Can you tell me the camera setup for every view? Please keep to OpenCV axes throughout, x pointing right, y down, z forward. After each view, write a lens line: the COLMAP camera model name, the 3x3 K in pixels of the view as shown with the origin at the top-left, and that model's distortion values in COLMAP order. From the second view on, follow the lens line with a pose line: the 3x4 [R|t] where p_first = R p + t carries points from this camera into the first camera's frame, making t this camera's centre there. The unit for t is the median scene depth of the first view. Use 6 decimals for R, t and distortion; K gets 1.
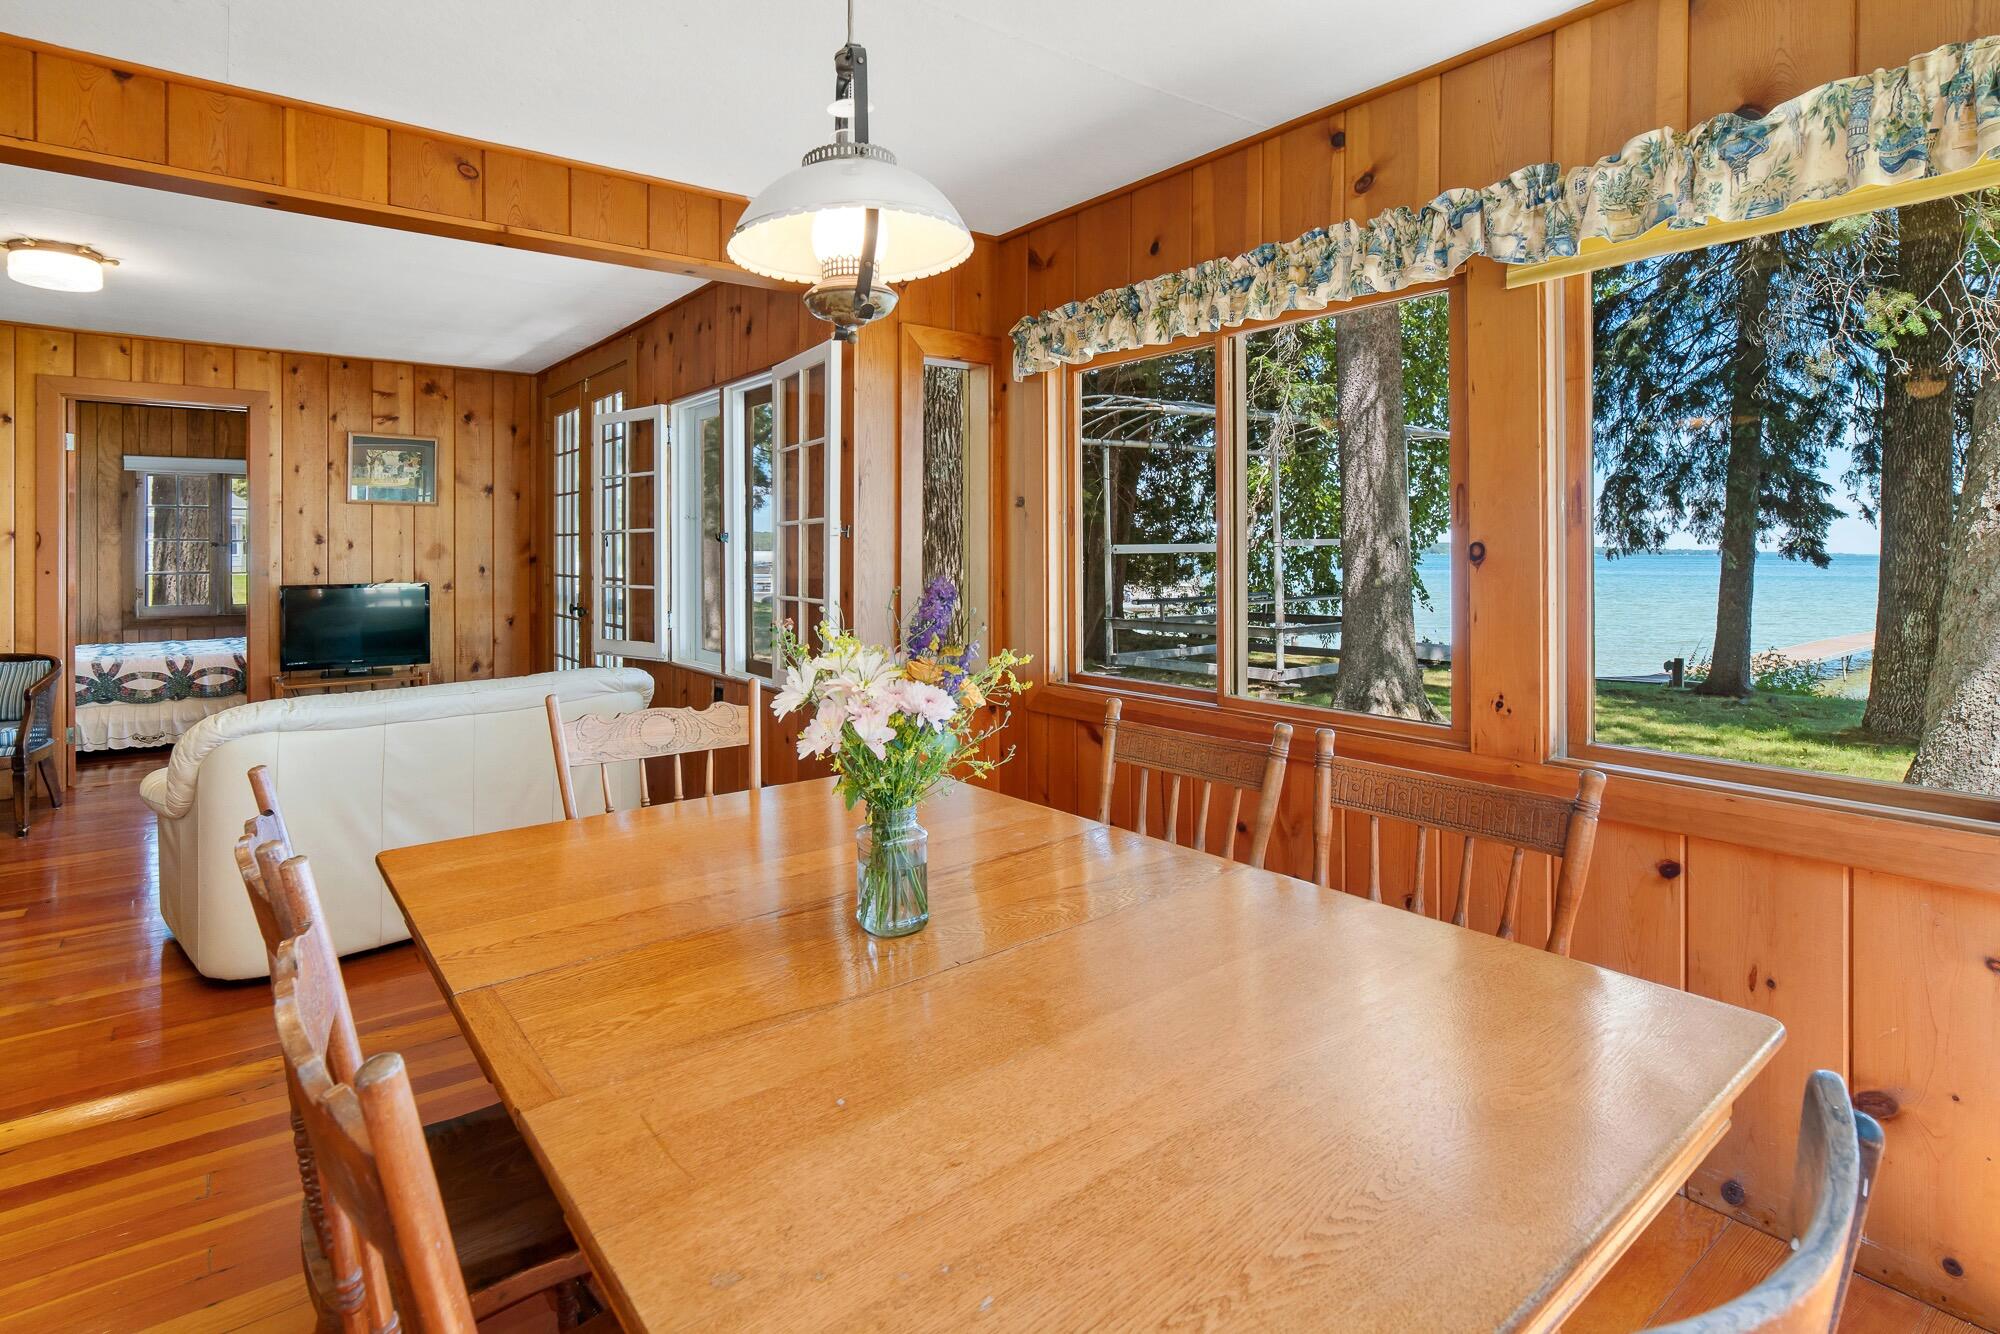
lens RADIAL K [[978.8, 0, 846.3], [0, 978.8, 553.4], [0, 0, 1]] dist [-0.031660, 0.011499]
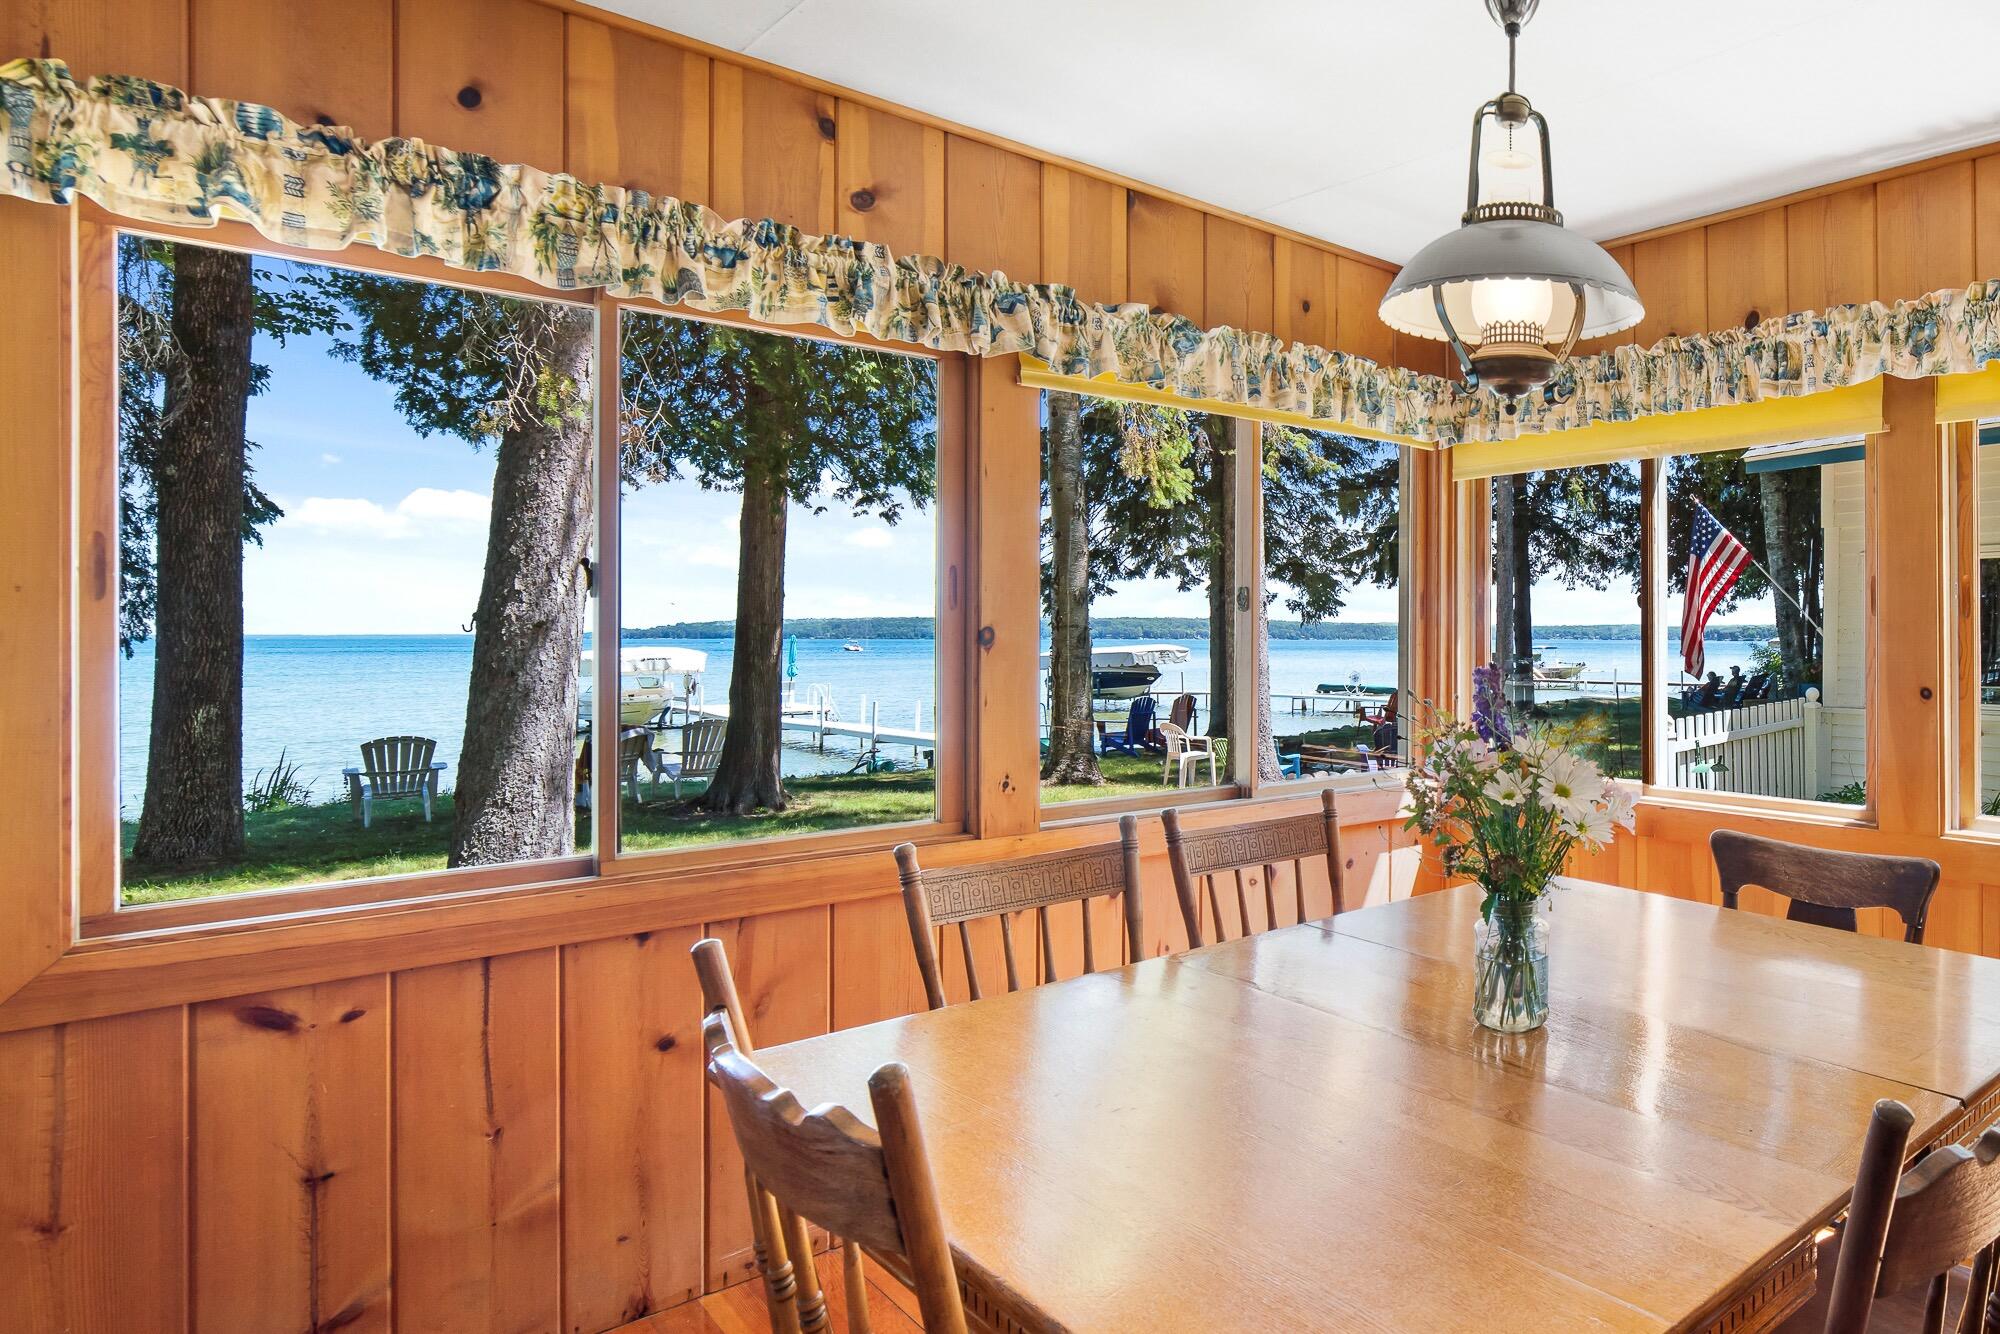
lens RADIAL K [[1260.1, 0, 1465.3], [0, 1260.1, 631.6], [0, 0, 1]] dist [-0.027181, 0.012648]
pose [[-0.278199, 0.001294, 0.960523, -0.452220], [0.000015, 0.999999, -0.001343, -0.002952], [-0.960524, -0.000359, -0.278198, 0.547311]]
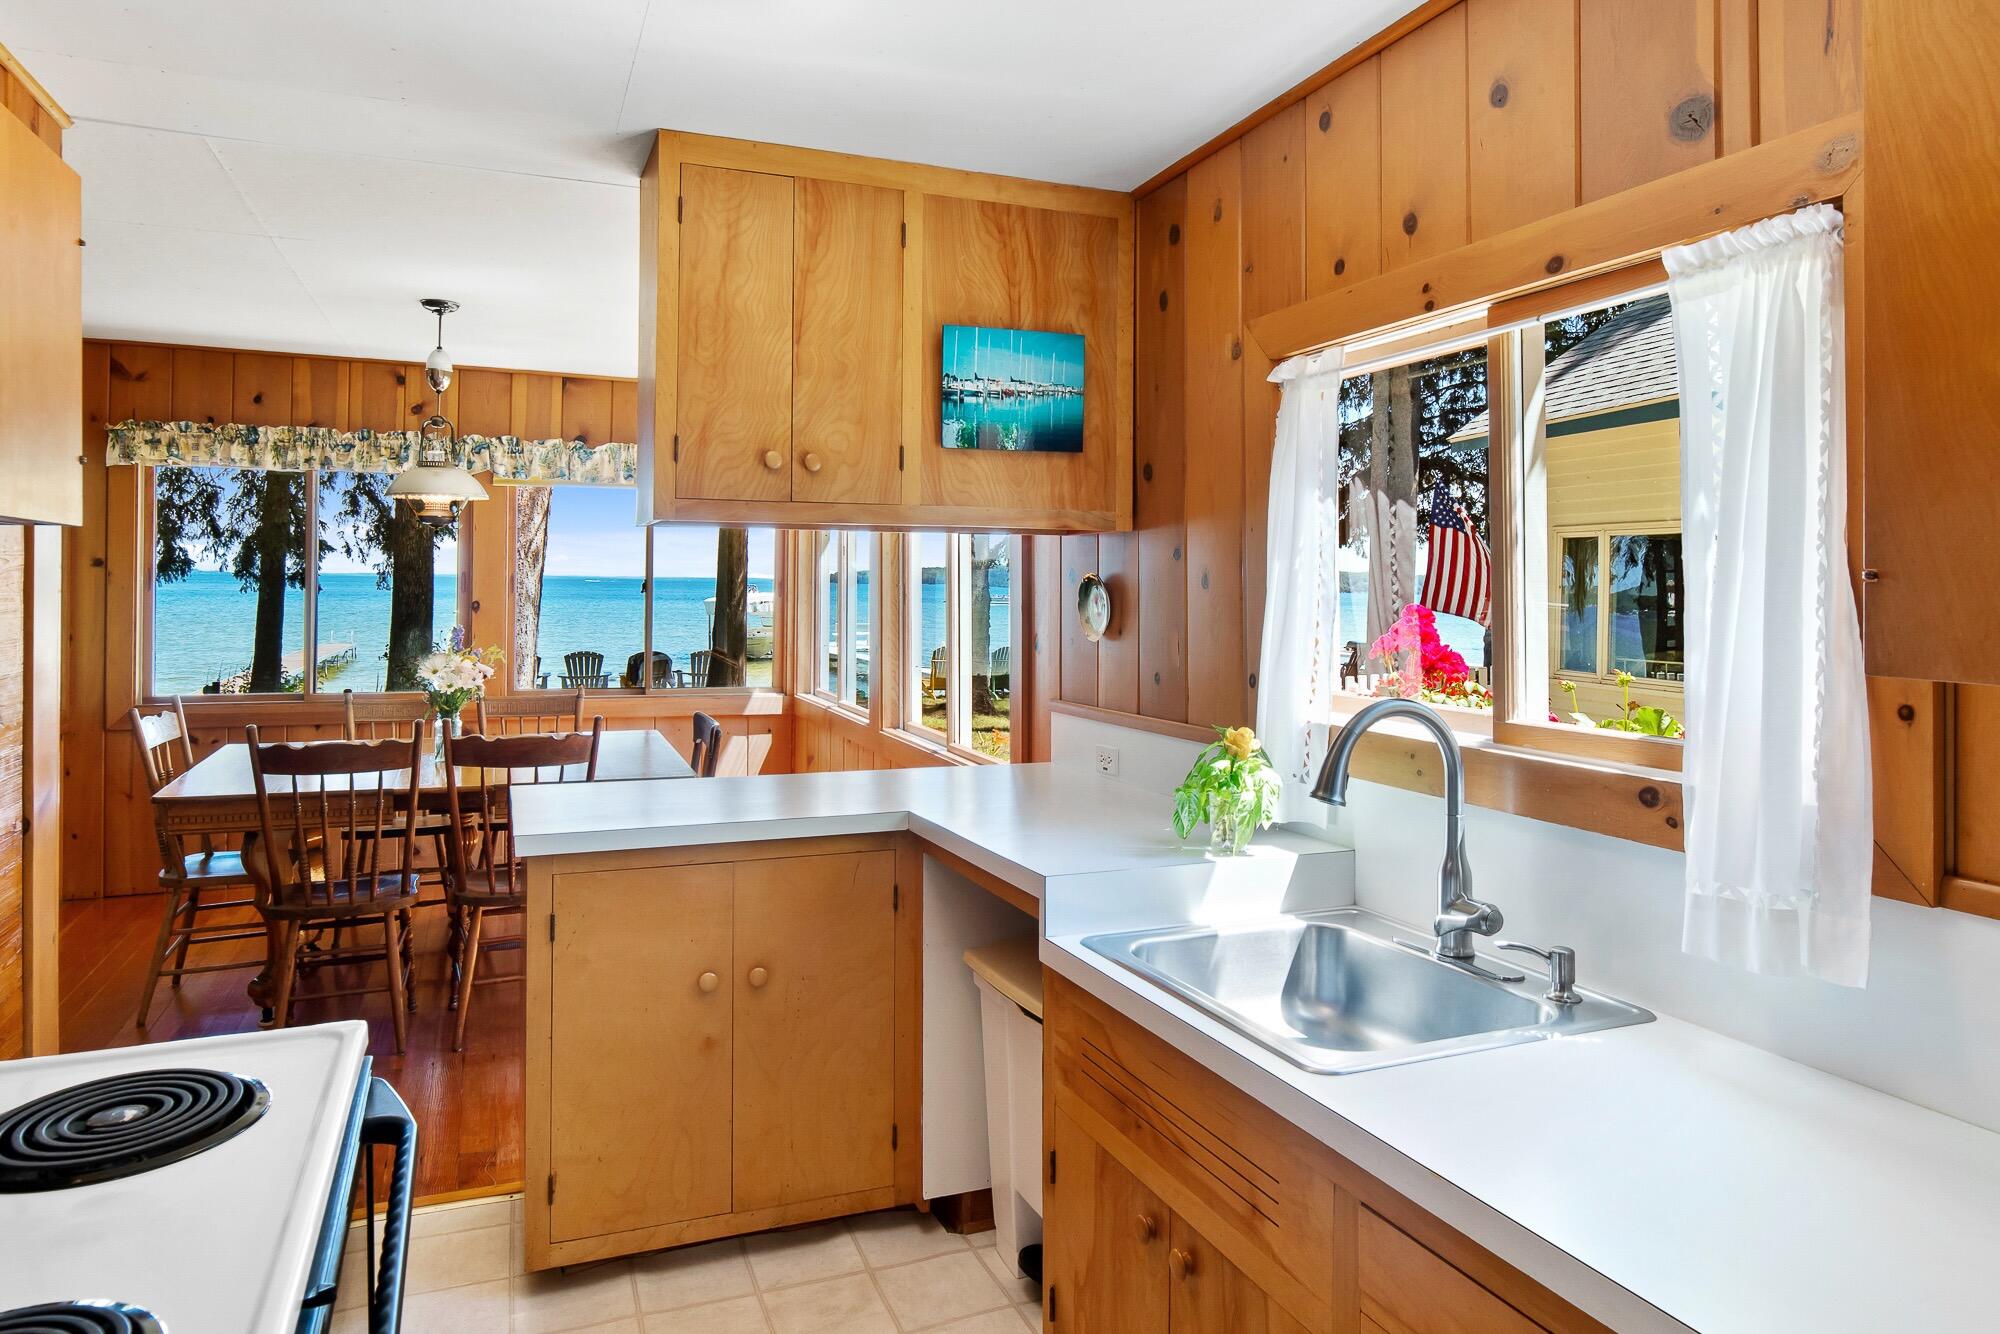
lens RADIAL K [[1368.1, 0, 1008.0], [0, 1368.1, 576.1], [0, 0, 1]] dist [0.003277, 0.004777]
pose [[0.210314, 0.003733, 0.977627, -1.254174], [-0.013239, 0.999912, -0.000970, -0.048604], [-0.977544, -0.012739, 0.210344, -0.473752]]
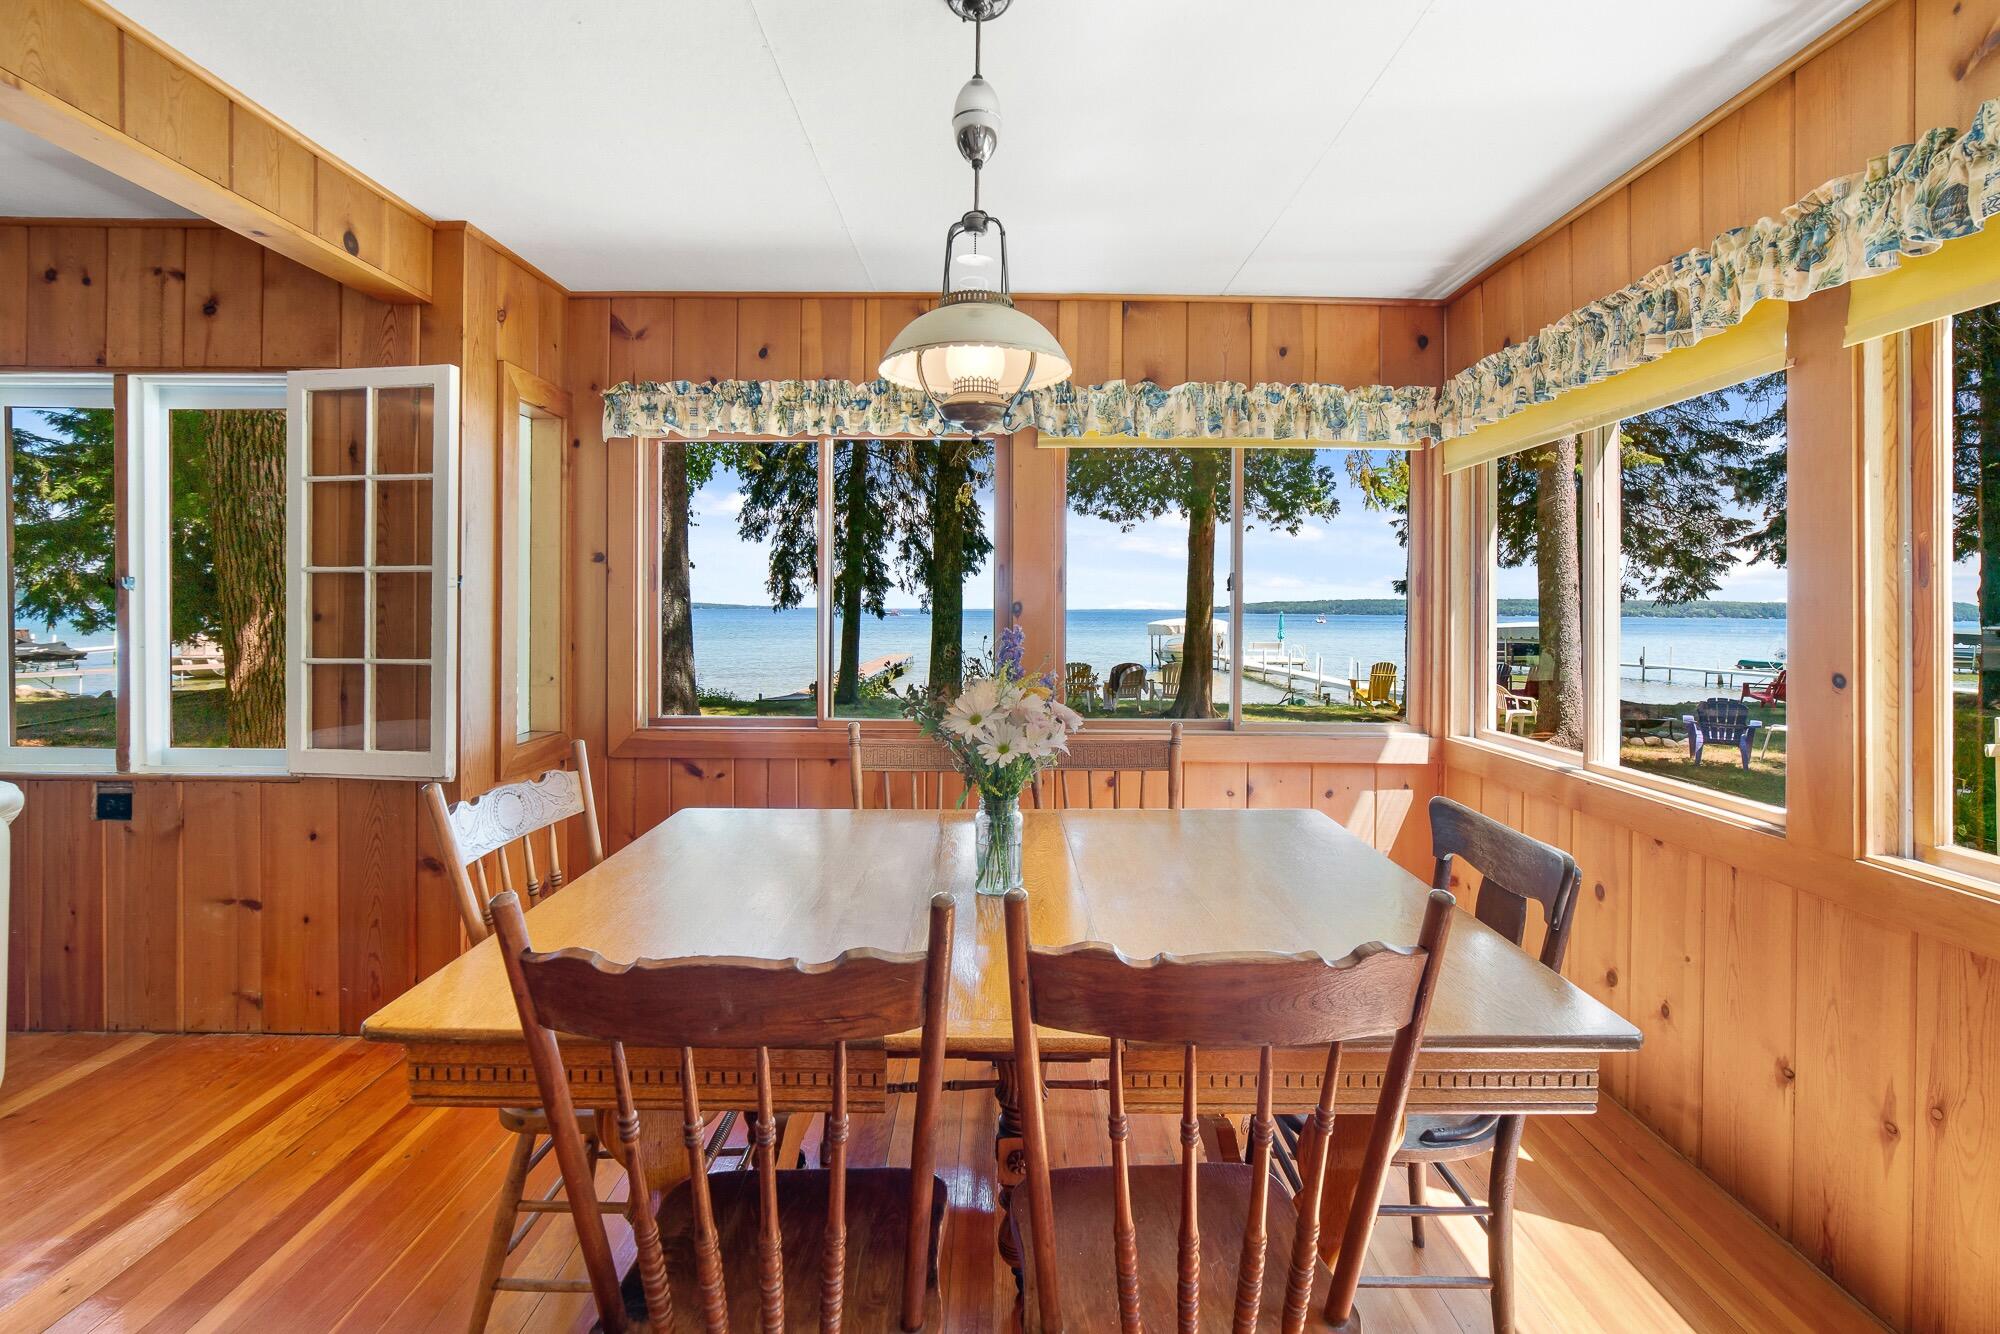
lens RADIAL K [[911.7, 0, 984.3], [0, 911.7, 611.3], [0, 0, 1]] dist [-0.037336, 0.020557]
pose [[0.550560, 0.000959, 0.834795, -0.393279], [-0.004617, 0.999988, 0.001896, 0.000631], [-0.834783, -0.004898, 0.550557, 0.132890]]
